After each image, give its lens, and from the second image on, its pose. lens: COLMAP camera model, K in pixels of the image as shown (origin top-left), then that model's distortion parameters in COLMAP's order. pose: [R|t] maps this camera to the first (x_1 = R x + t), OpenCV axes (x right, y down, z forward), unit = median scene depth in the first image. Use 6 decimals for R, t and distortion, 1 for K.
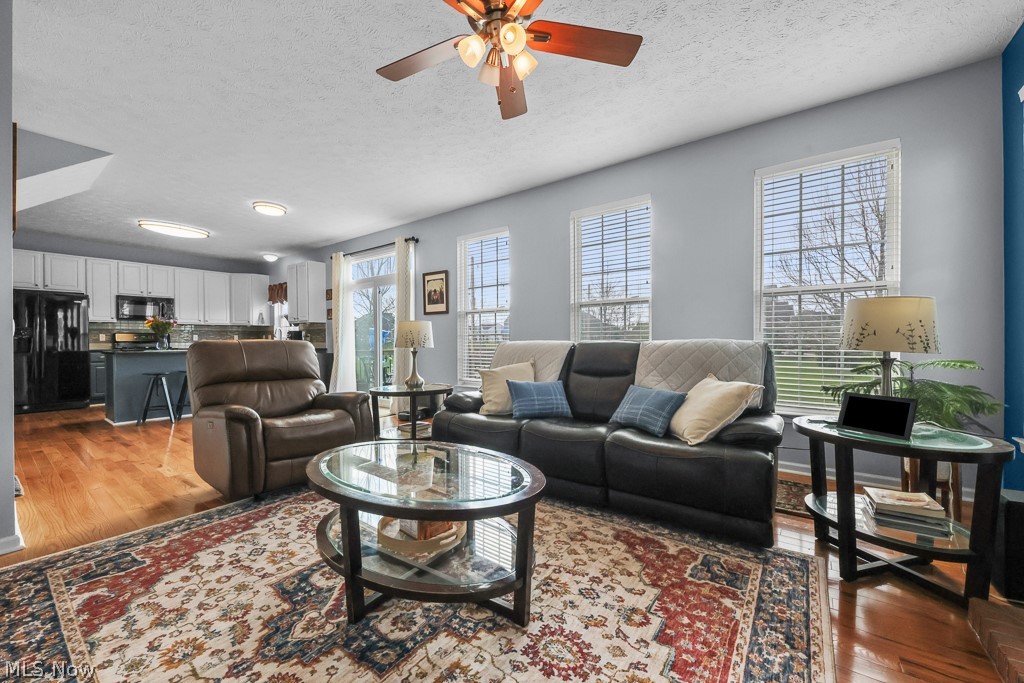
lens RADIAL K [[399.9, 0, 512.8], [0, 399.9, 340.3], [0, 0, 1]] dist [0.006154, -0.005157]
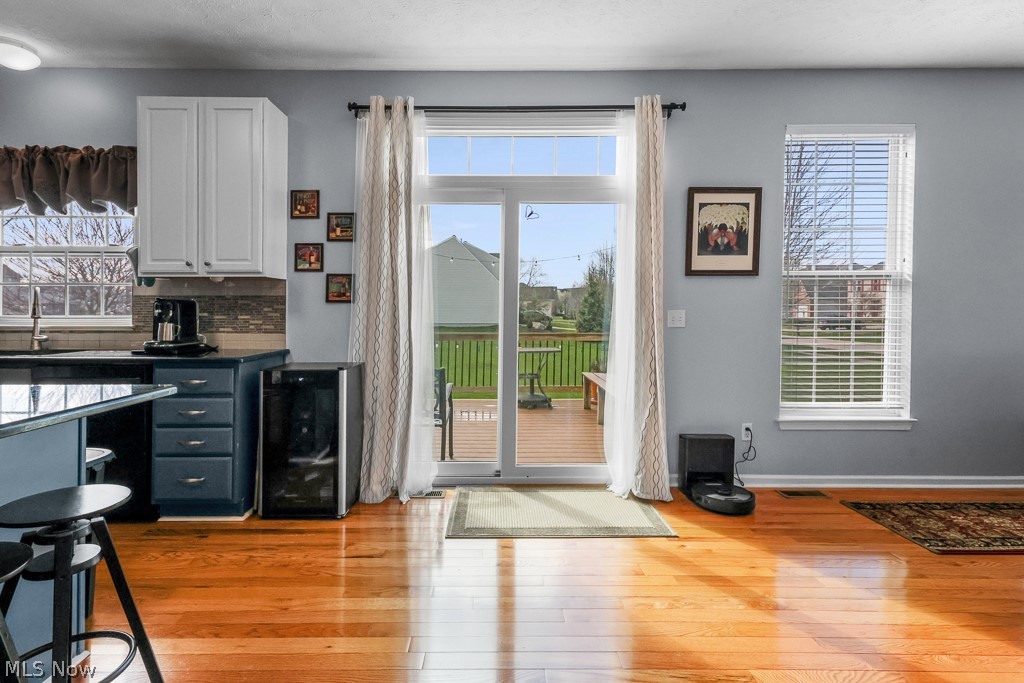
lens RADIAL K [[503.8, 0, 501.5], [0, 503.8, 315.9], [0, 0, 1]] dist [0.011108, -0.001266]
pose [[0.802061, 0.001777, 0.597240, -0.714863], [-0.004806, 0.999982, 0.003480, -0.016193], [-0.597223, -0.005662, 0.802055, 0.622494]]
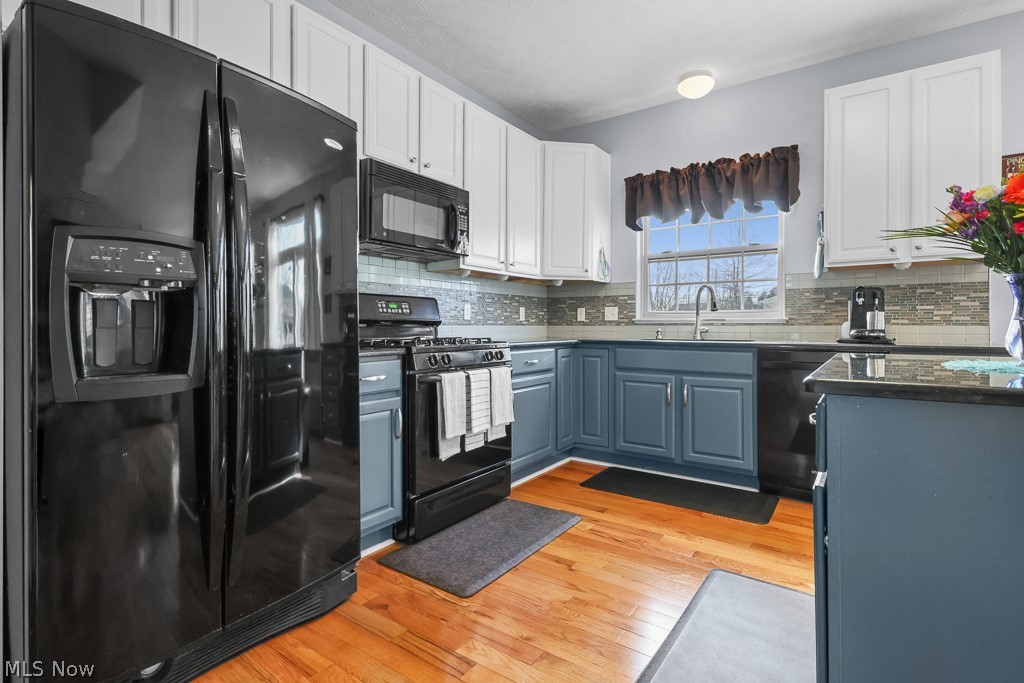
lens RADIAL K [[503.8, 0, 504.1], [0, 503.8, 321.8], [0, 0, 1]] dist [0.011108, -0.001266]
pose [[0.999916, 0.003899, 0.012358, -1.041132], [-0.003808, 0.999965, -0.007448, 0.008647], [-0.012387, 0.007400, 0.999896, 0.740267]]
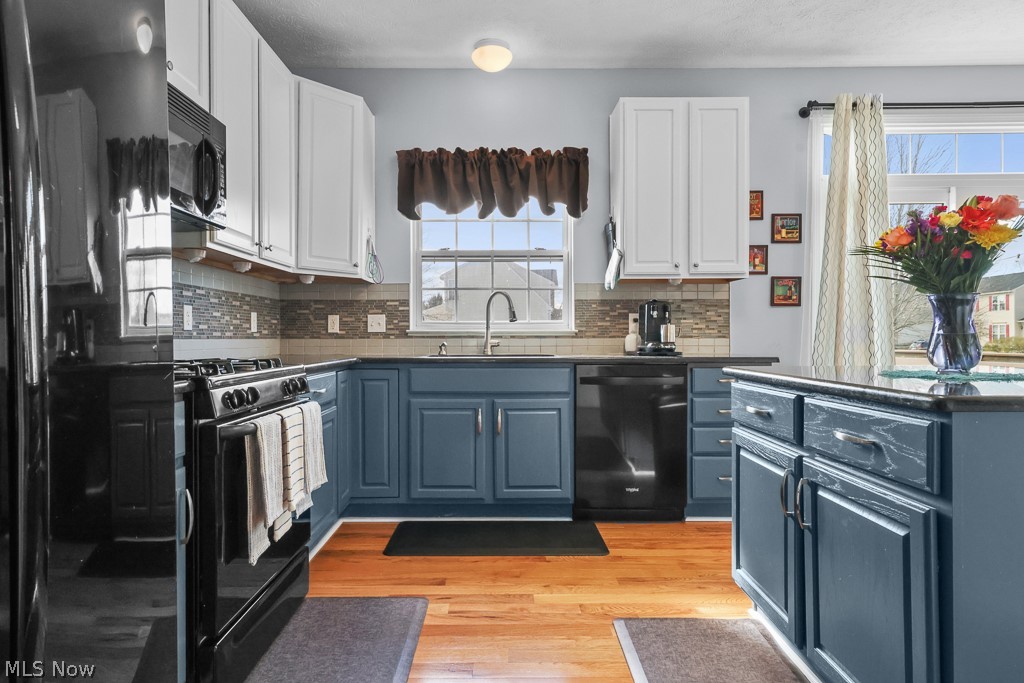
lens RADIAL K [[600.6, 0, 500.3], [0, 600.6, 338.9], [0, 0, 1]] dist [0.009396, 0.006321]
pose [[0.801572, 0.001796, 0.597895, -1.164621], [-0.001427, 0.999998, -0.001091, 0.008752], [-0.597896, 0.000022, 0.801573, 0.844281]]
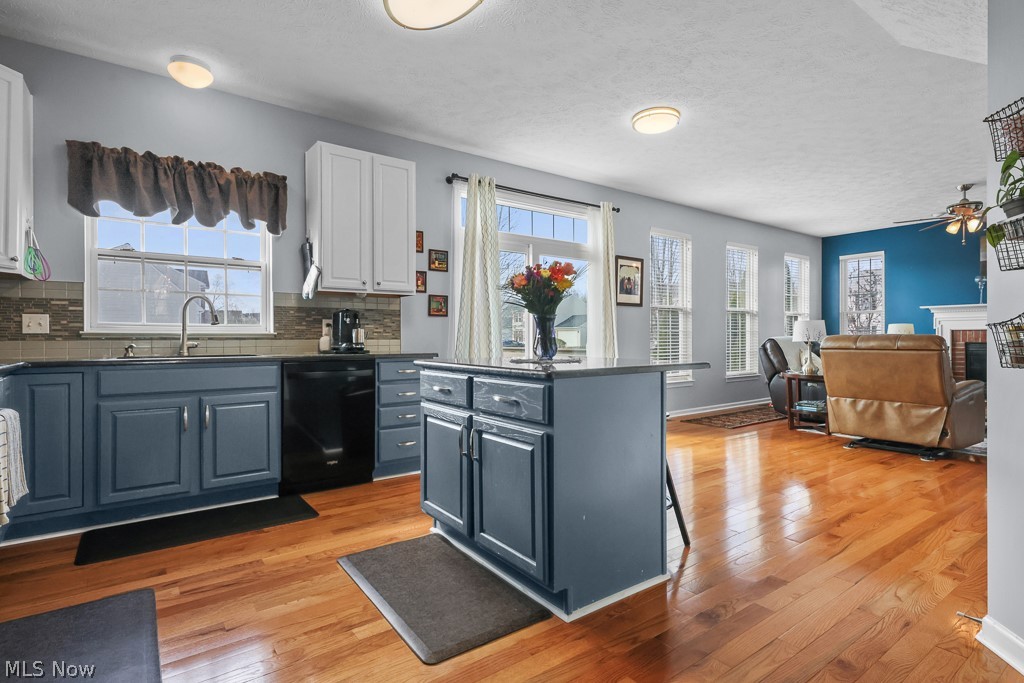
lens RADIAL K [[518.5, 0, 516.4], [0, 518.5, 336.3], [0, 0, 1]] dist [0.014962, -0.001048]
pose [[0.288024, 0.006998, 0.957598, -1.241578], [0.001187, 0.999970, -0.007664, 0.008109], [-0.957622, 0.003344, 0.288007, 0.844405]]
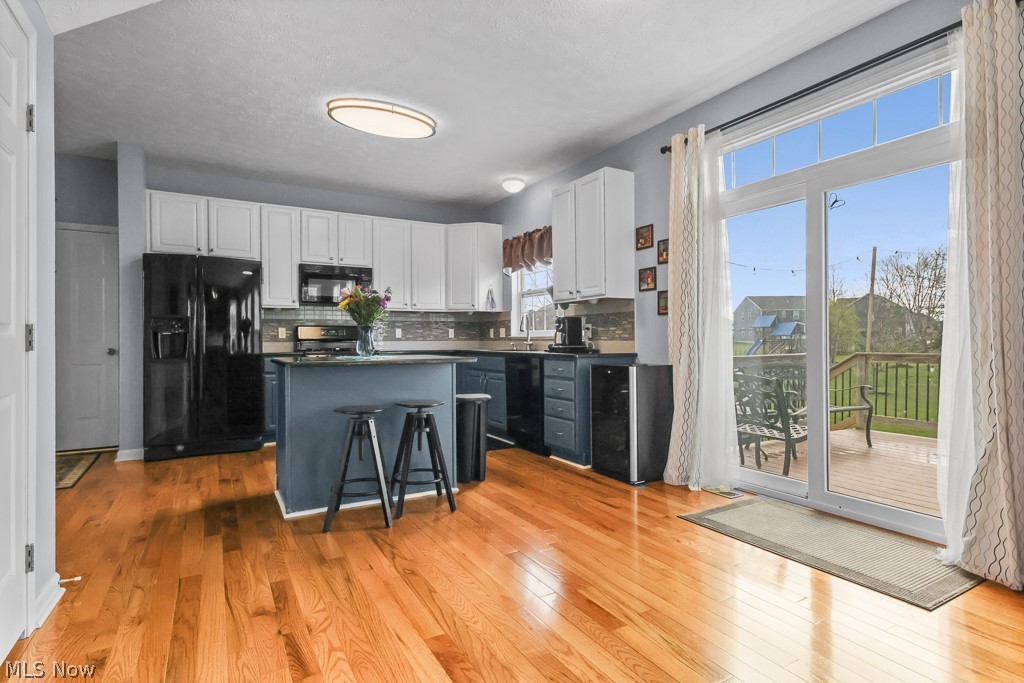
lens RADIAL K [[518.5, 0, 503.1], [0, 518.5, 332.5], [0, 0, 1]] dist [0.014962, -0.001048]
pose [[0.912397, -0.006146, -0.409261, -0.437560], [0.001581, 0.999933, -0.011492, 0.003372], [0.409304, 0.009838, 0.912345, 0.464348]]
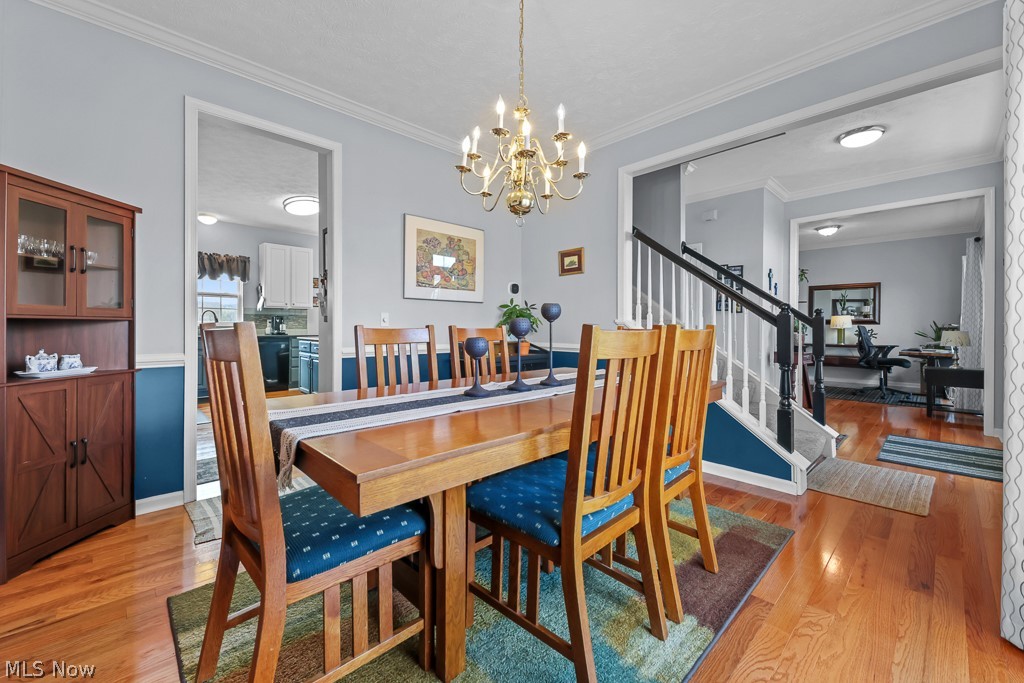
lens RADIAL K [[399.9, 0, 509.2], [0, 399.9, 330.1], [0, 0, 1]] dist [0.006154, -0.005157]
pose [[0.160724, -0.001800, 0.986998, -1.709903], [-0.009378, 0.999950, 0.003351, 0.000457], [-0.986955, -0.009794, 0.160699, 0.392320]]
